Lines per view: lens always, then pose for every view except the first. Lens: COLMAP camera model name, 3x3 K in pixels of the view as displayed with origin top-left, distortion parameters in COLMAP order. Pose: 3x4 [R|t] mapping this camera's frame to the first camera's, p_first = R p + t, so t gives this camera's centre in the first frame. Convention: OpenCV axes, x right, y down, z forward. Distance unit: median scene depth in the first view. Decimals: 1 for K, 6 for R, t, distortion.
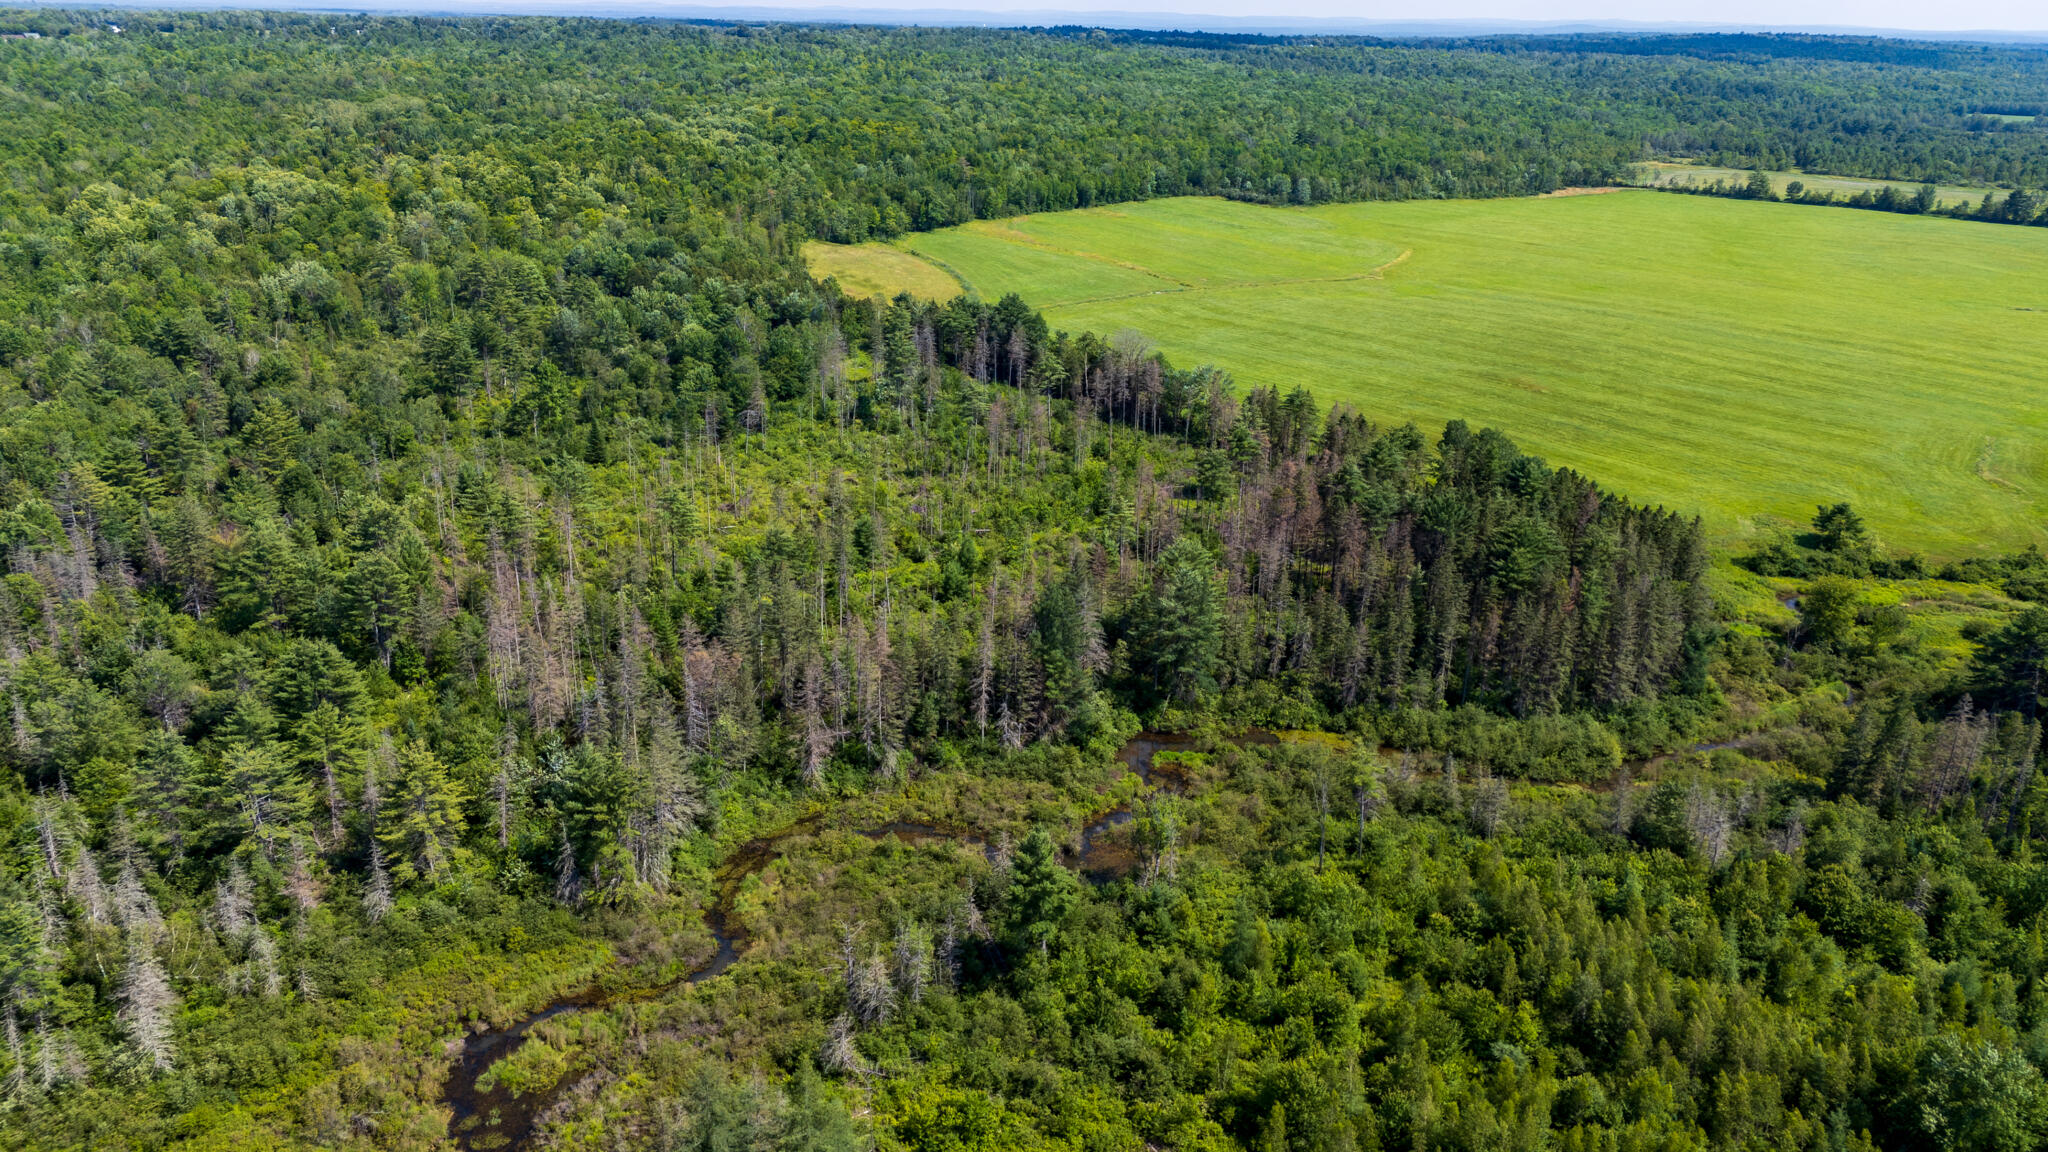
lens RADIAL K [[1521.6, 0, 1032.9], [0, 1521.6, 570.8], [0, 0, 1]] dist [0.065944, -0.045495]
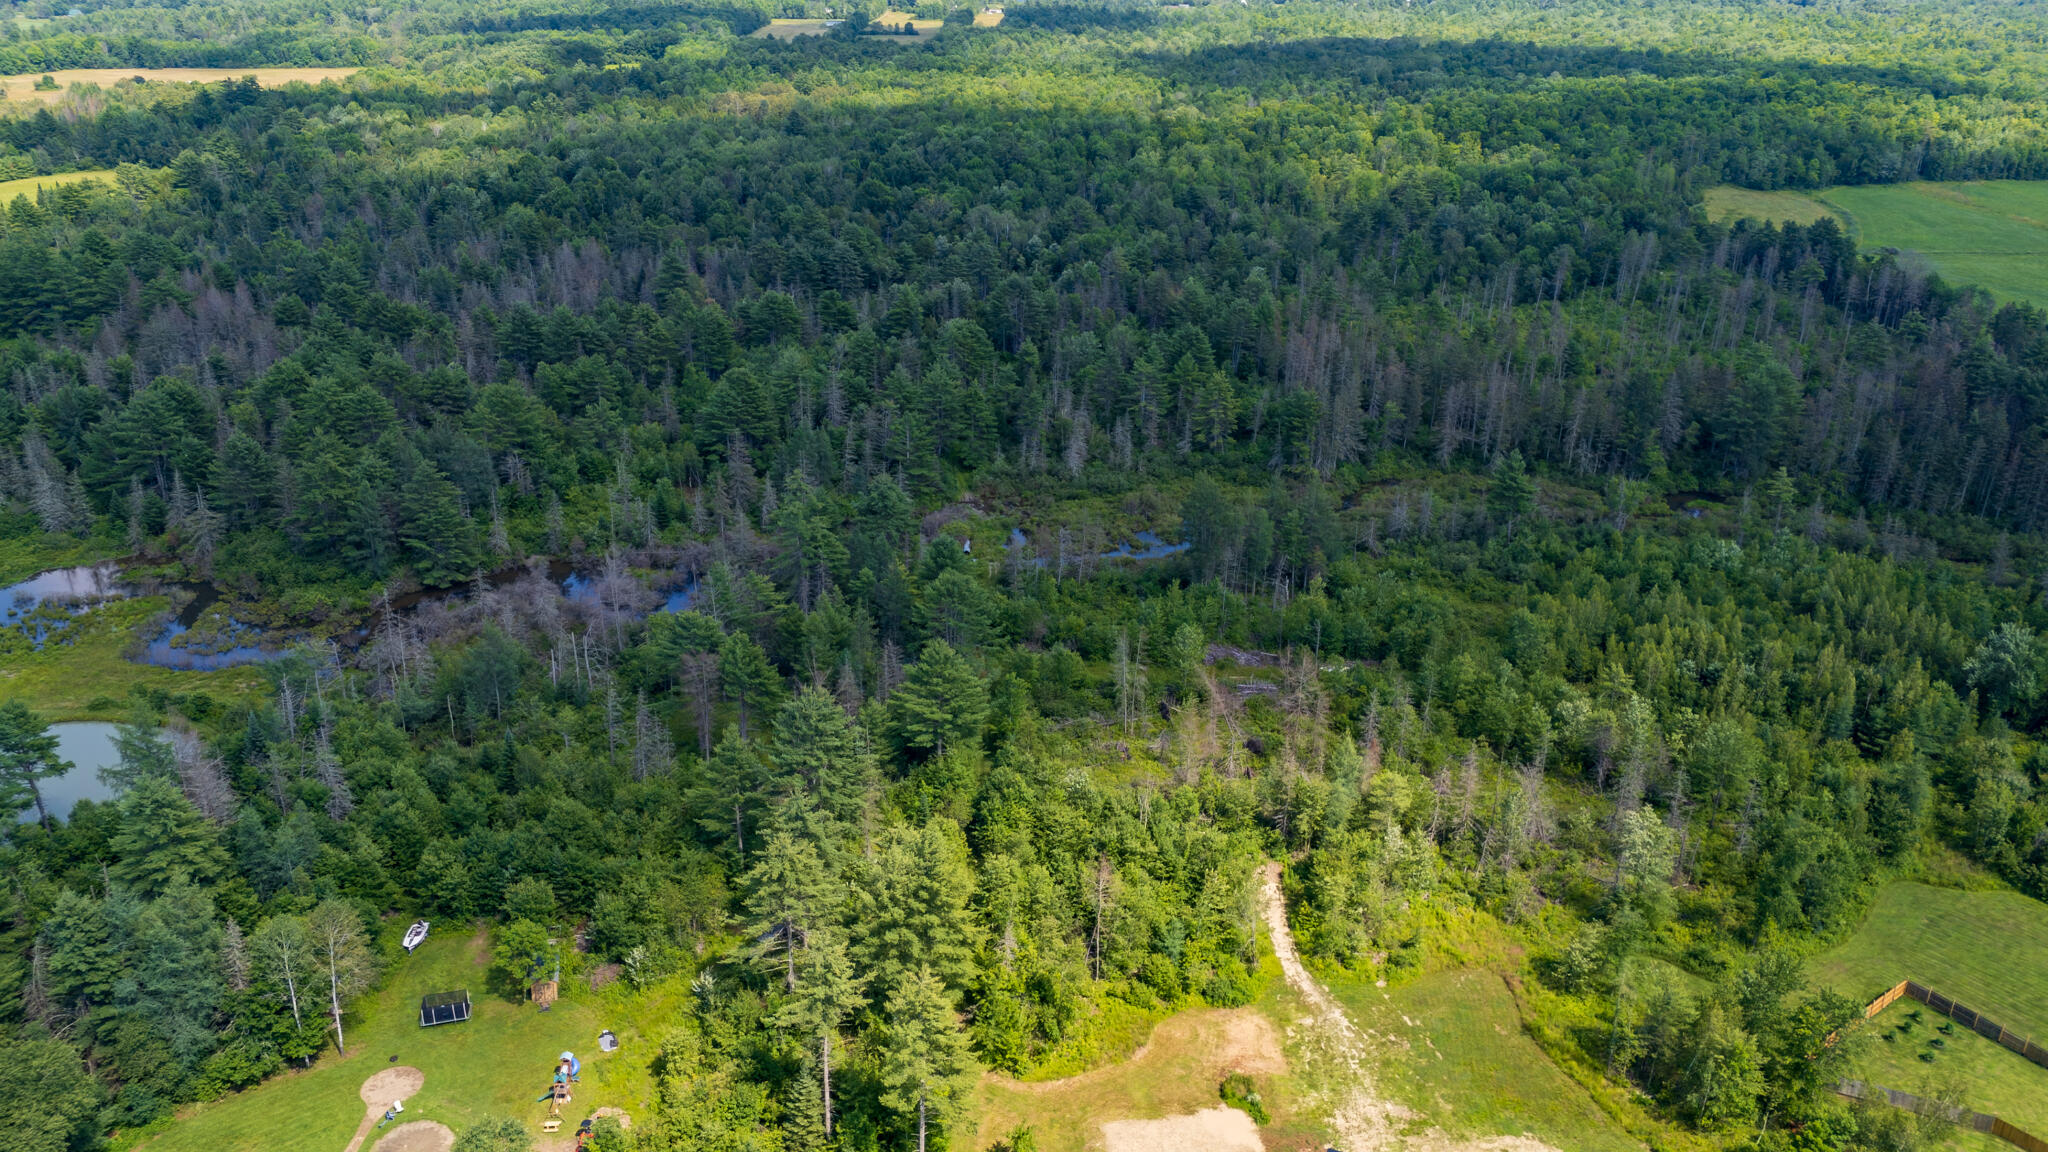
lens RADIAL K [[1521.6, 0, 1032.9], [0, 1521.6, 570.8], [0, 0, 1]] dist [0.065944, -0.045495]
pose [[0.797814, 0.218428, -0.561945, 0.164392], [-0.210087, 0.974366, 0.080468, 0.080078], [0.565117, 0.053859, 0.823251, -0.205696]]
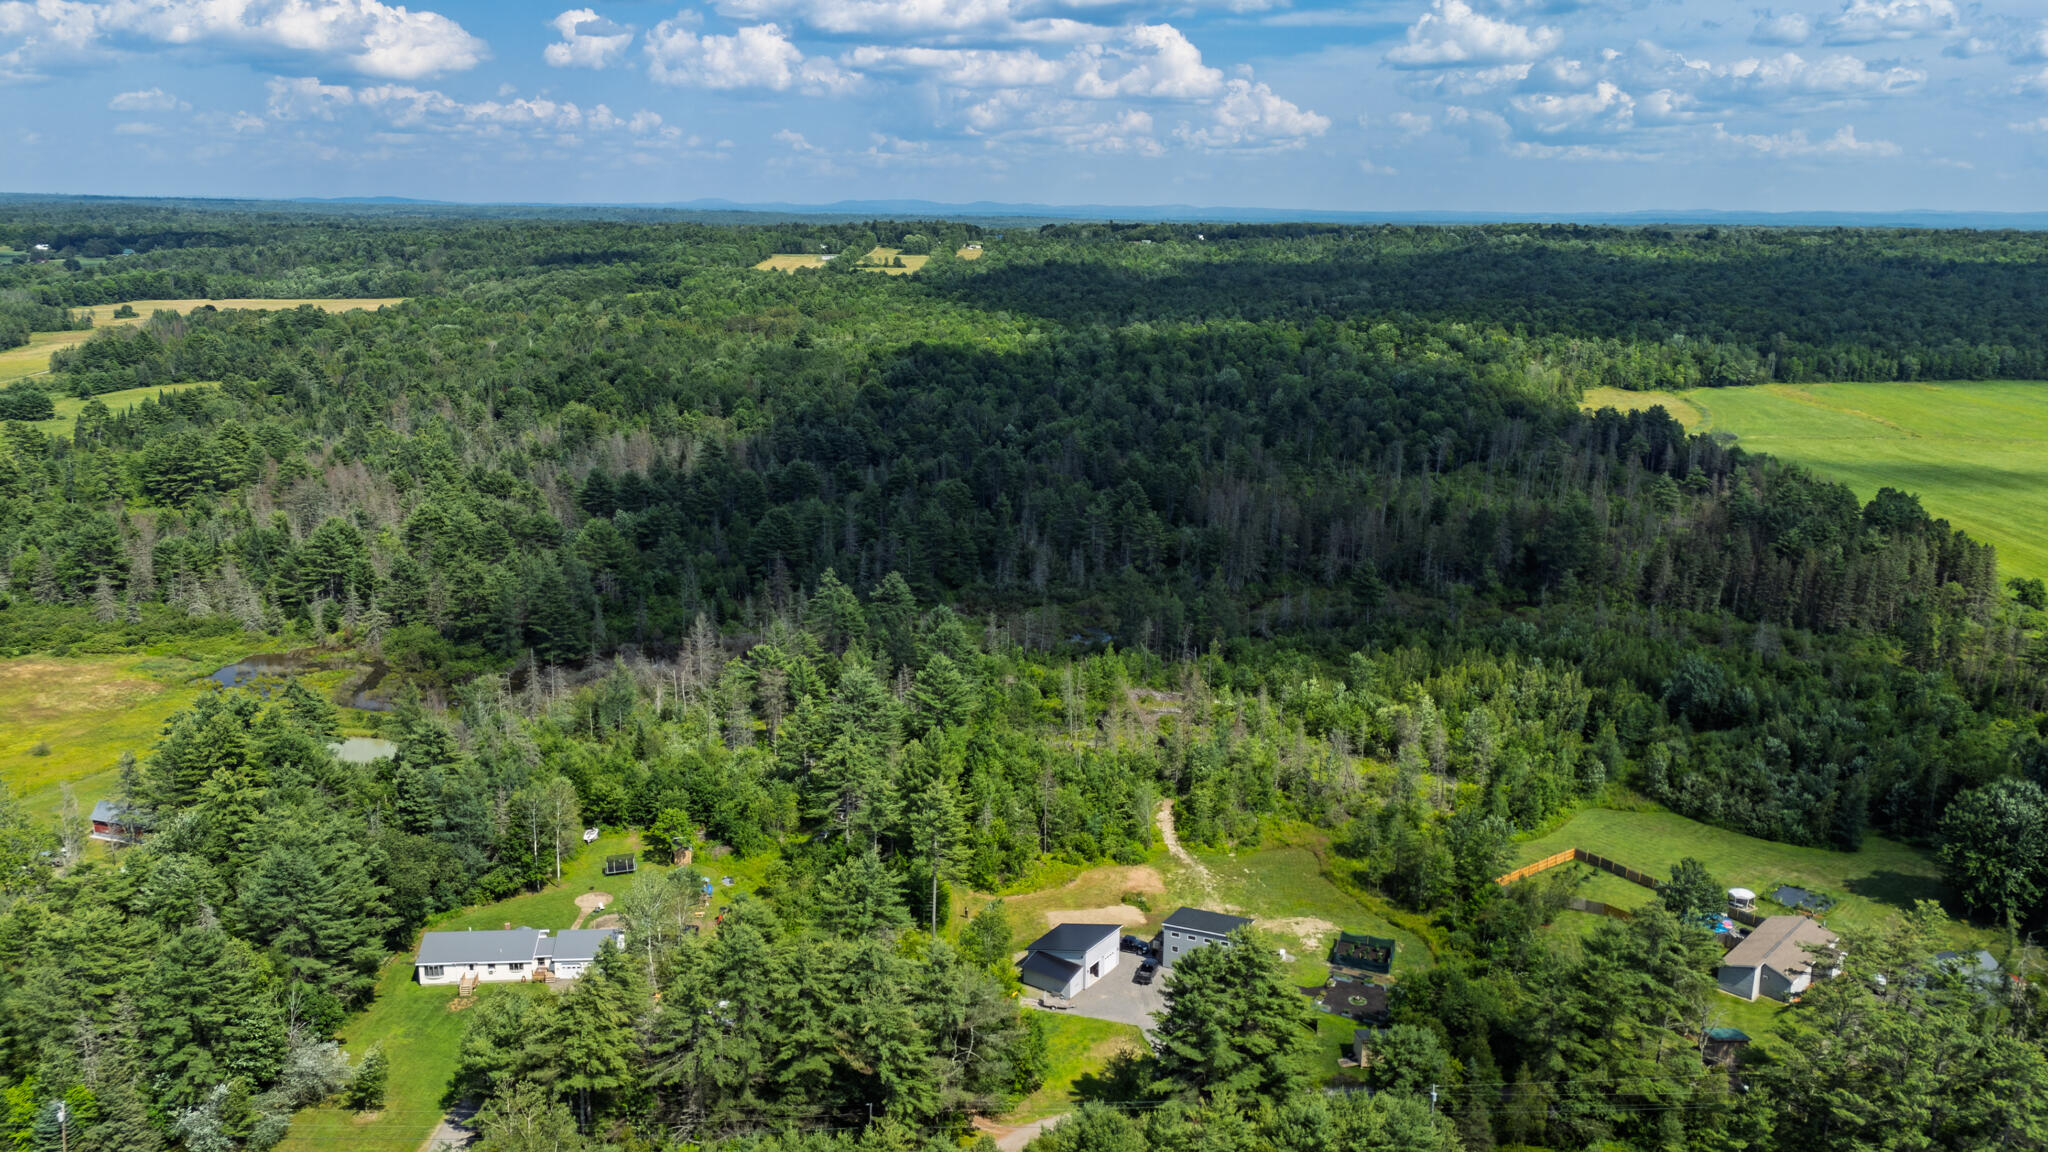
lens RADIAL K [[1516.3, 0, 1034.6], [0, 1516.3, 580.2], [0, 0, 1]] dist [0.100001, -0.096923]
pose [[0.806793, 0.134923, -0.575223, 0.265732], [-0.202047, 0.977885, -0.054015, 0.123423], [0.555214, 0.159801, 0.816211, -0.326210]]
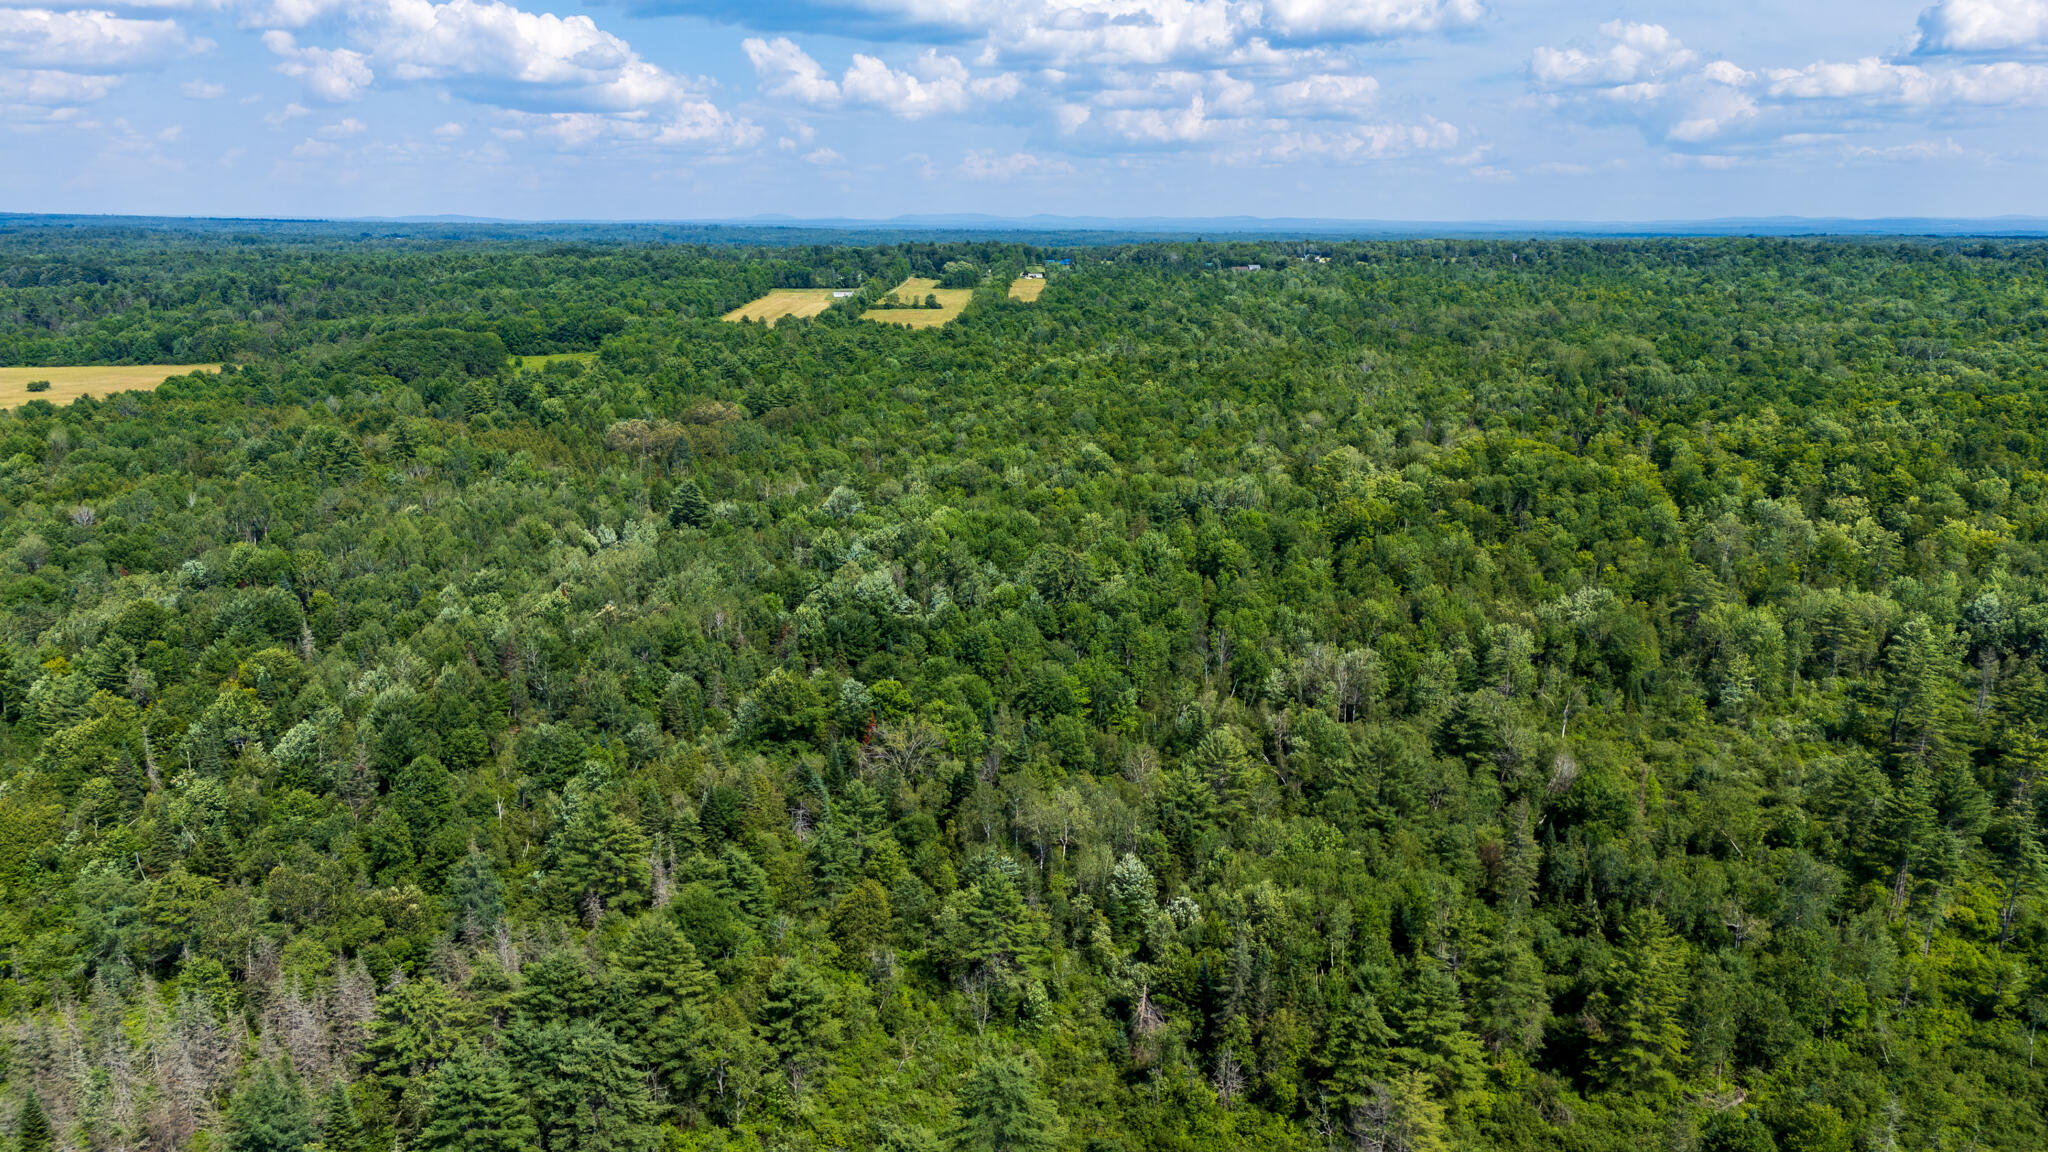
lens RADIAL K [[1516.3, 0, 1034.6], [0, 1516.3, 580.2], [0, 0, 1]] dist [0.100001, -0.096923]
pose [[0.783740, 0.131977, -0.606905, -0.200264], [-0.206139, 0.977046, -0.053734, -0.092501], [0.585883, 0.167220, 0.792956, 0.220233]]
